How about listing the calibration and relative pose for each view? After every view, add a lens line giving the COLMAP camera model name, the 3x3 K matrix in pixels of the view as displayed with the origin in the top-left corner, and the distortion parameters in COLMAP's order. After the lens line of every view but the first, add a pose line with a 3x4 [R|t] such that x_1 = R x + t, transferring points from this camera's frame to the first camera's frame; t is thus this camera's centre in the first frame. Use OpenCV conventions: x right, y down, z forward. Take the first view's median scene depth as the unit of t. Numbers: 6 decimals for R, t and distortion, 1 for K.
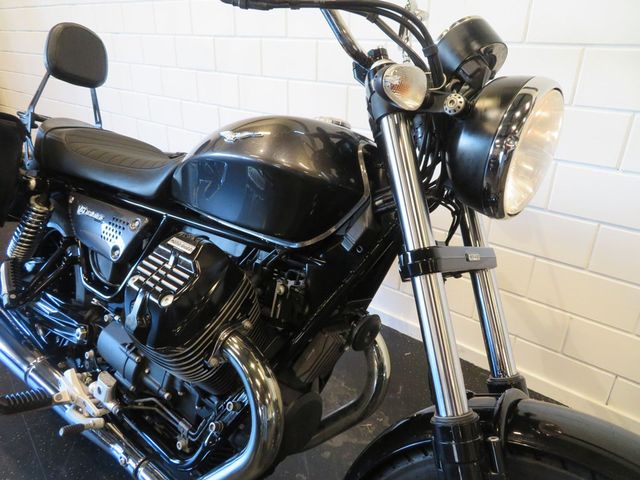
lens RADIAL K [[446.2, 0, 320.0], [0, 446.2, 240.0], [0, 0, 1]] dist [0.002891, 0.000870]
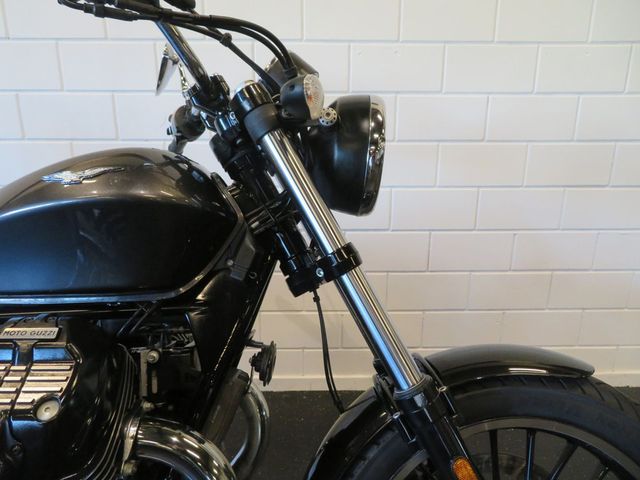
lens RADIAL K [[454.2, 0, 320.0], [0, 454.2, 240.0], [0, 0, 1]] dist [0.002726, -0.033302]
pose [[0.753195, -0.196056, 0.627901, -0.402737], [0.275639, 0.960772, -0.030650, 0.018118], [-0.597261, 0.196160, 0.777690, 0.155061]]
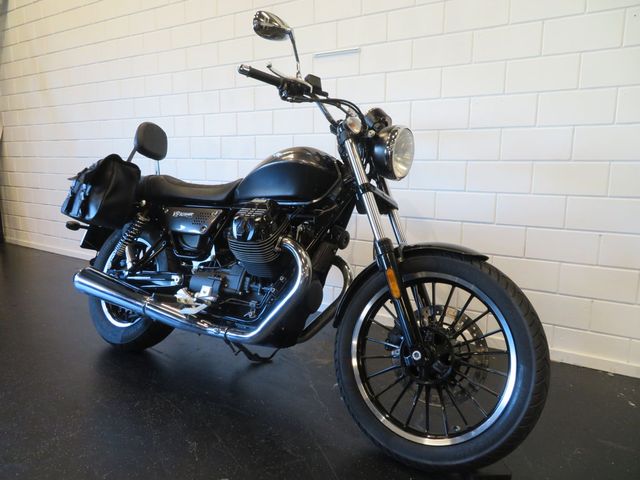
lens RADIAL K [[457.1, 0, 320.0], [0, 457.1, 240.0], [0, 0, 1]] dist [0.005062, -0.000731]
pose [[0.992310, -0.035787, 0.118488, -0.302860], [0.063175, 0.969645, -0.236215, 0.798405], [-0.106438, 0.241885, 0.964450, -1.249646]]
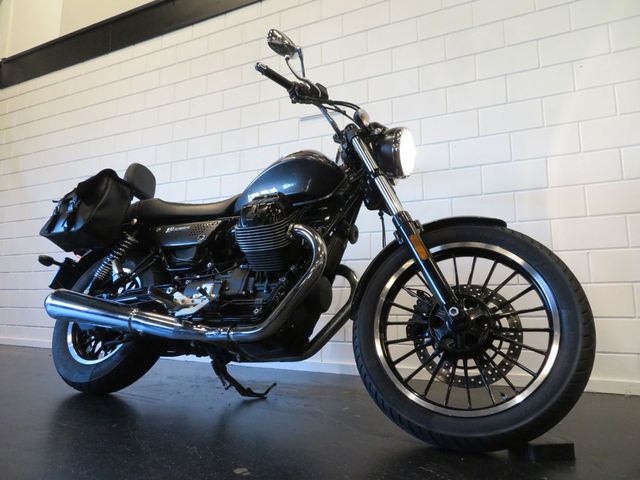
lens RADIAL K [[457.1, 0, 320.0], [0, 457.1, 240.0], [0, 0, 1]] dist [0.005062, -0.000731]
pose [[0.973330, 0.006564, 0.229314, -0.610085], [0.113337, 0.855325, -0.505543, 1.451407], [-0.199456, 0.518050, 0.831770, -0.849481]]
